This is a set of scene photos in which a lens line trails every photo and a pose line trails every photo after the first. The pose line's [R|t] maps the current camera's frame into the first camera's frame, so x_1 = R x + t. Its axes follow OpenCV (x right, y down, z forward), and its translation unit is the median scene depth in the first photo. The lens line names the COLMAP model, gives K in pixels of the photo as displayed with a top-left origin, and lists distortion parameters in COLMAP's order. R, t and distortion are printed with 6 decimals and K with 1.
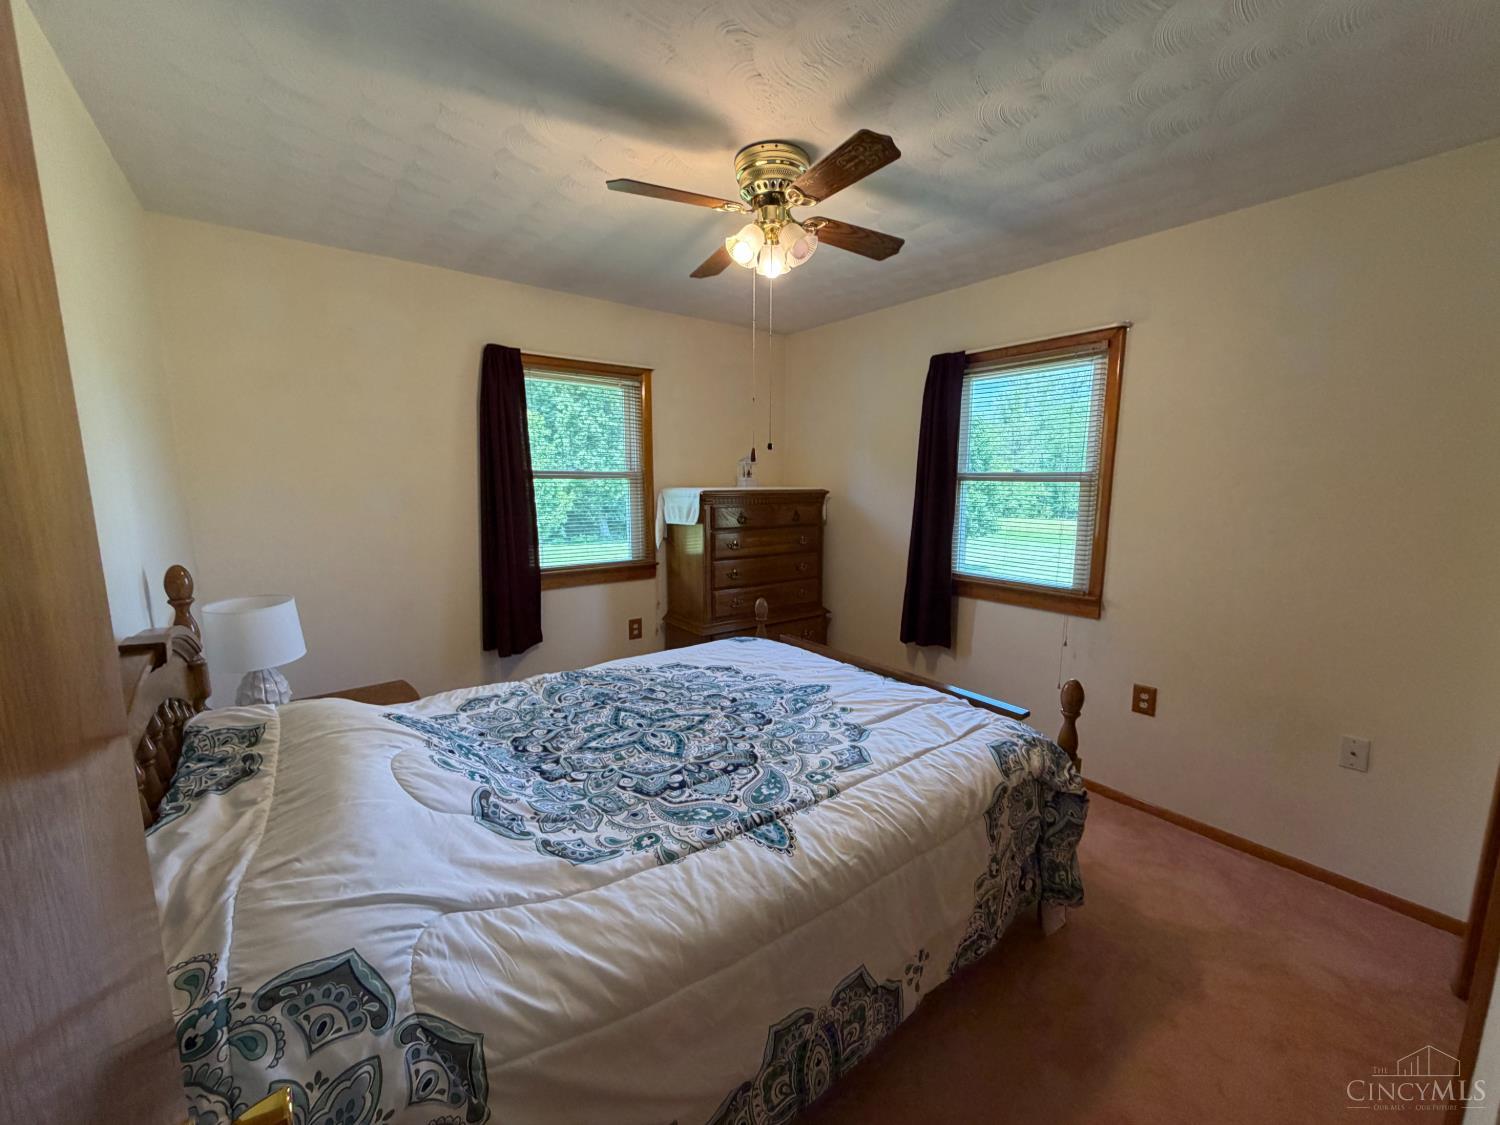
lens RADIAL K [[598.0, 0, 749.1], [0, 598.0, 565.3], [0, 0, 1]] dist [-0.000743, 0.000054]
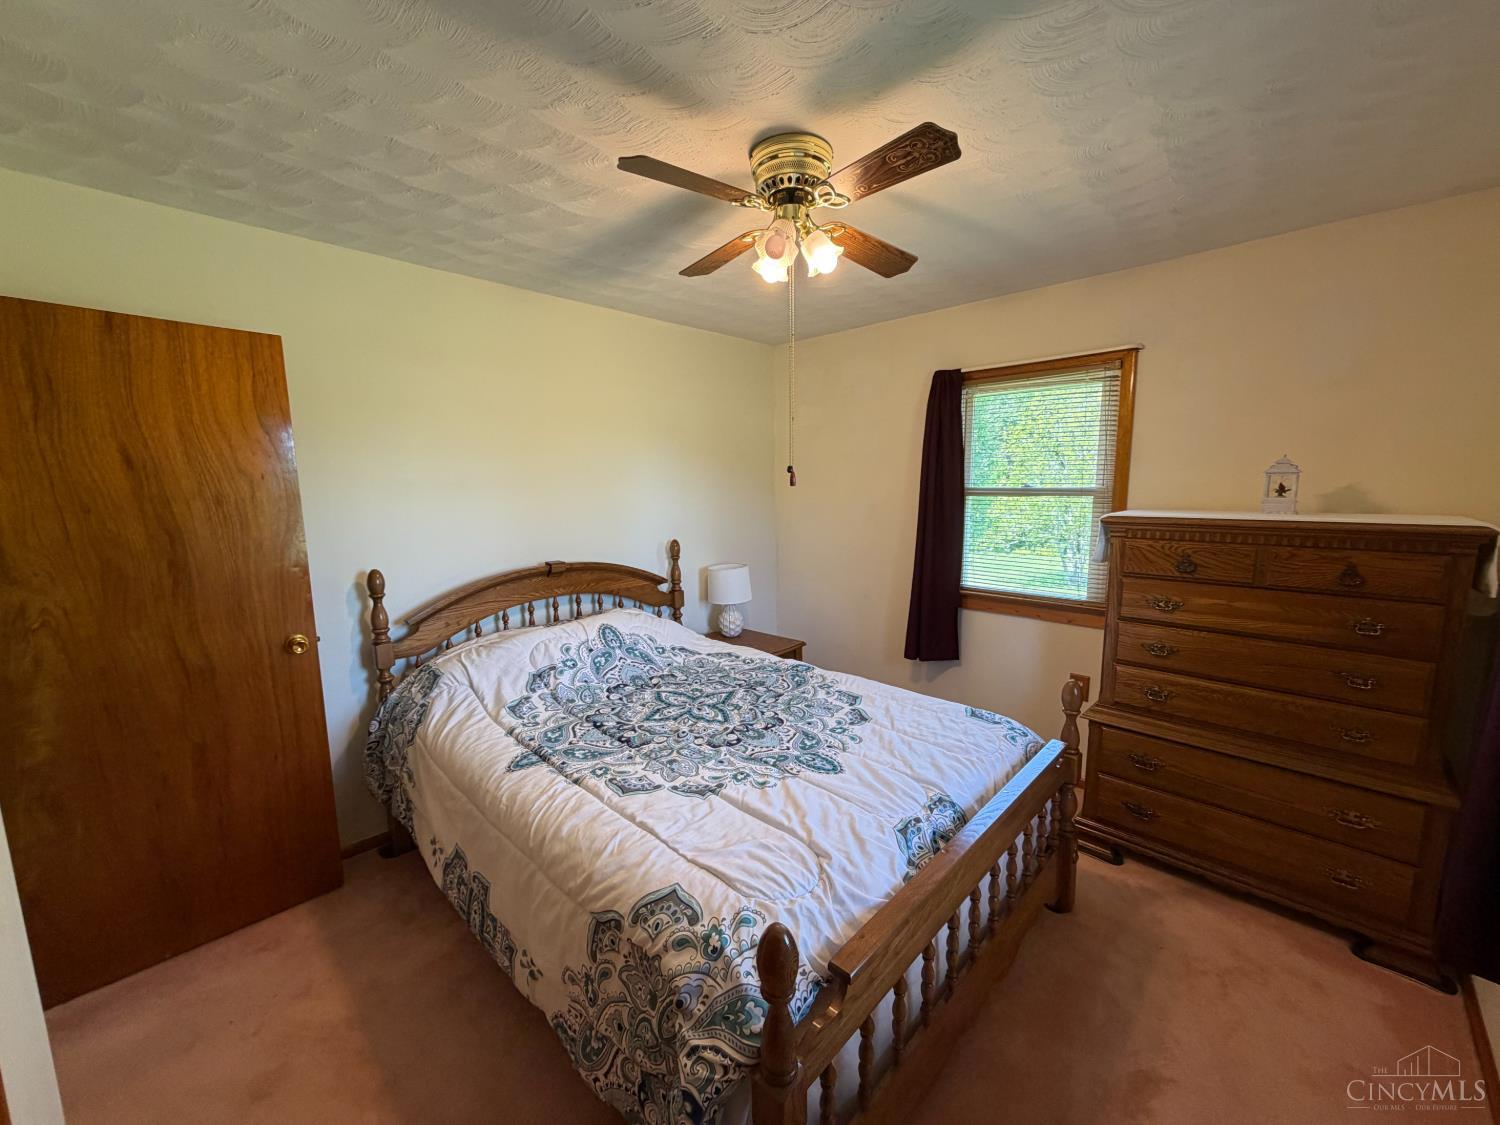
lens RADIAL K [[598.0, 0, 749.1], [0, 598.0, 565.3], [0, 0, 1]] dist [-0.000743, 0.000054]
pose [[0.139511, 0.128123, -0.981897, 1.000035], [-0.136429, 0.984624, 0.109095, -0.156003], [0.980777, 0.118739, 0.154846, 0.874451]]
